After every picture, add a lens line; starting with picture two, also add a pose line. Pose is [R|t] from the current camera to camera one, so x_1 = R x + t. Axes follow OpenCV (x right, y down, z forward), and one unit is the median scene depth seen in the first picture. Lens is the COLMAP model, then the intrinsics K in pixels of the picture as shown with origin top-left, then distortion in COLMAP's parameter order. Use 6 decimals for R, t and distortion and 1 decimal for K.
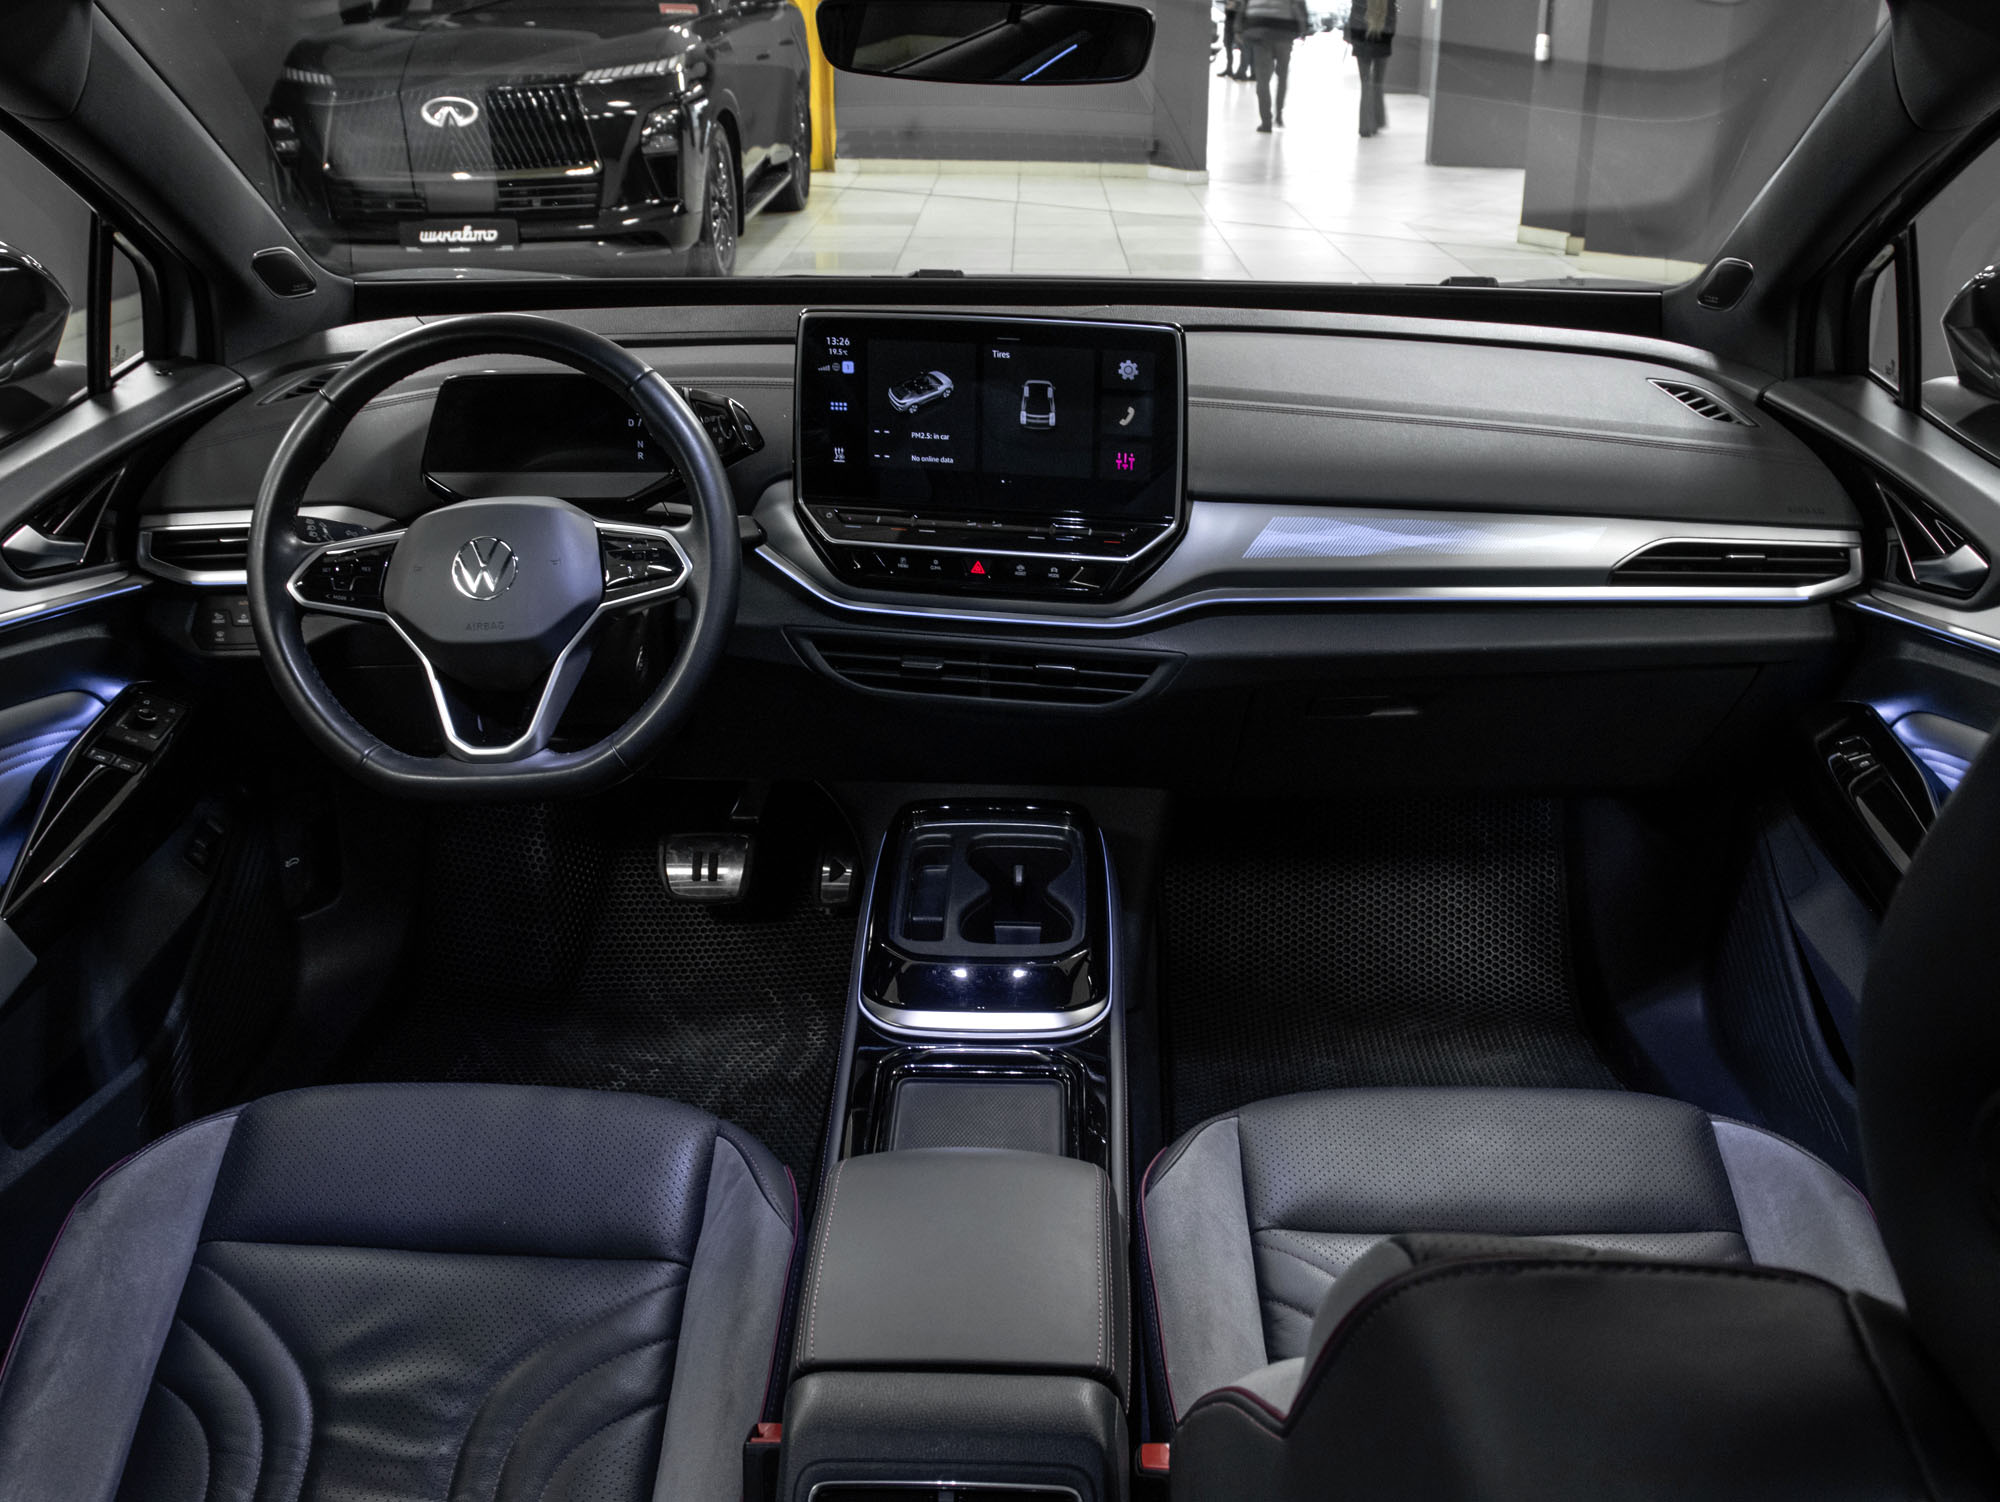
lens RADIAL K [[2011.6, 0, 1000.0], [0, 2011.6, 751.0], [0, 0, 1]] dist [-0.177650, 0.212922]
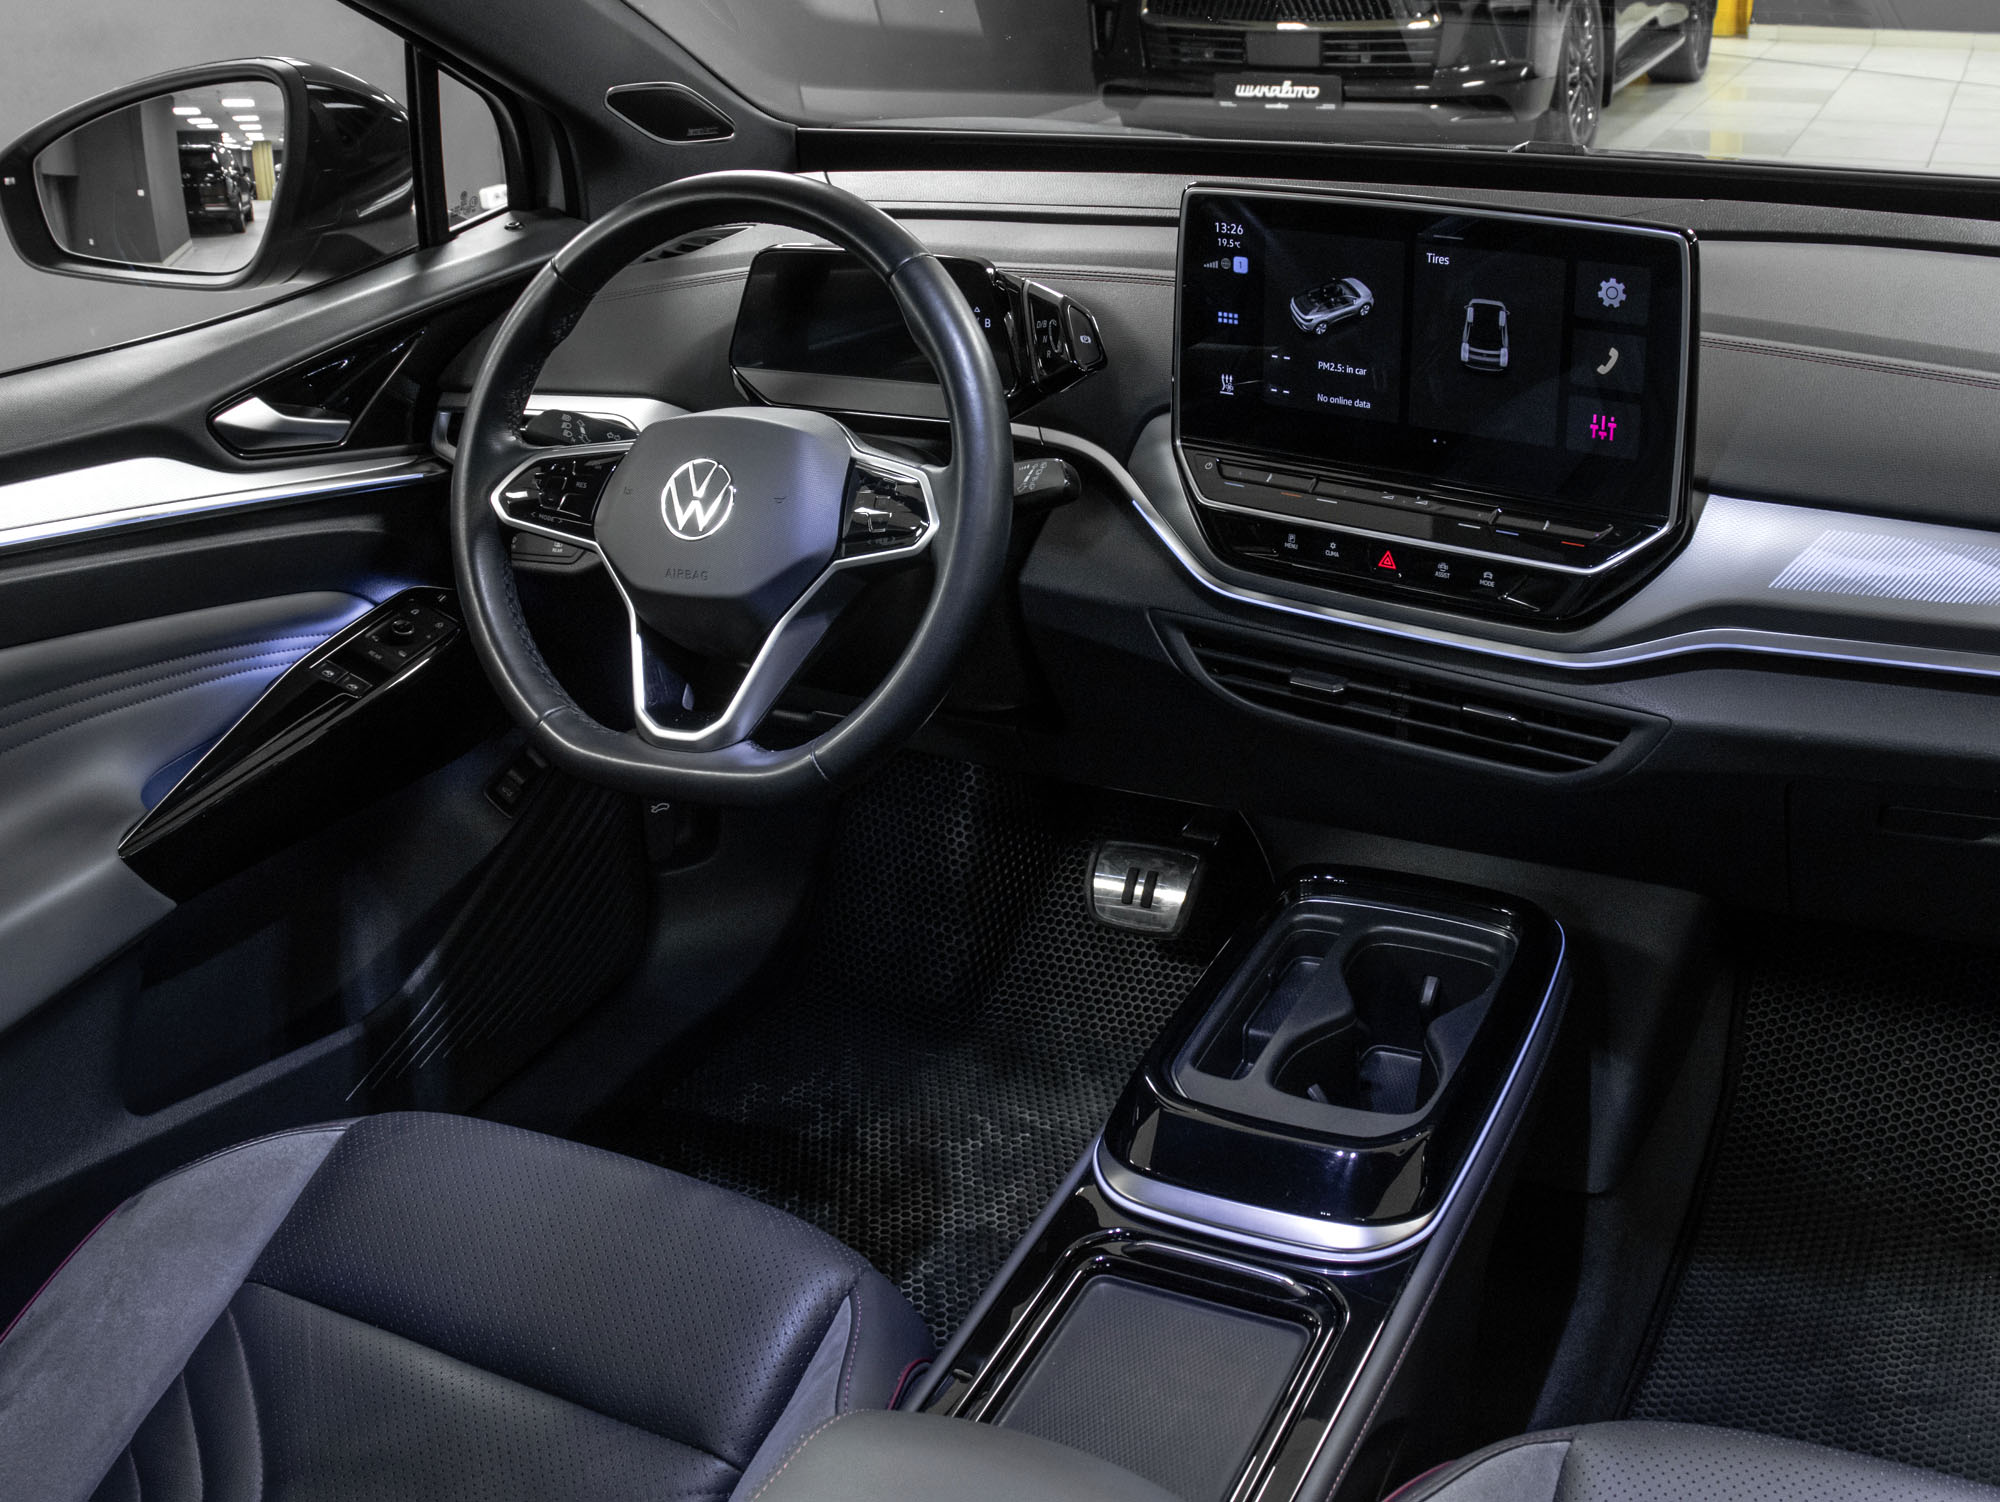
lens RADIAL K [[2180.7, 0, 1010.8], [0, 2180.7, 654.6], [0, 0, 1]] dist [-0.148378, 0.028776]
pose [[0.907917, 0.119695, -0.401695, 0.175417], [-0.120927, 0.992409, 0.022391, -0.058251], [0.401326, 0.028246, 0.915500, 0.246677]]
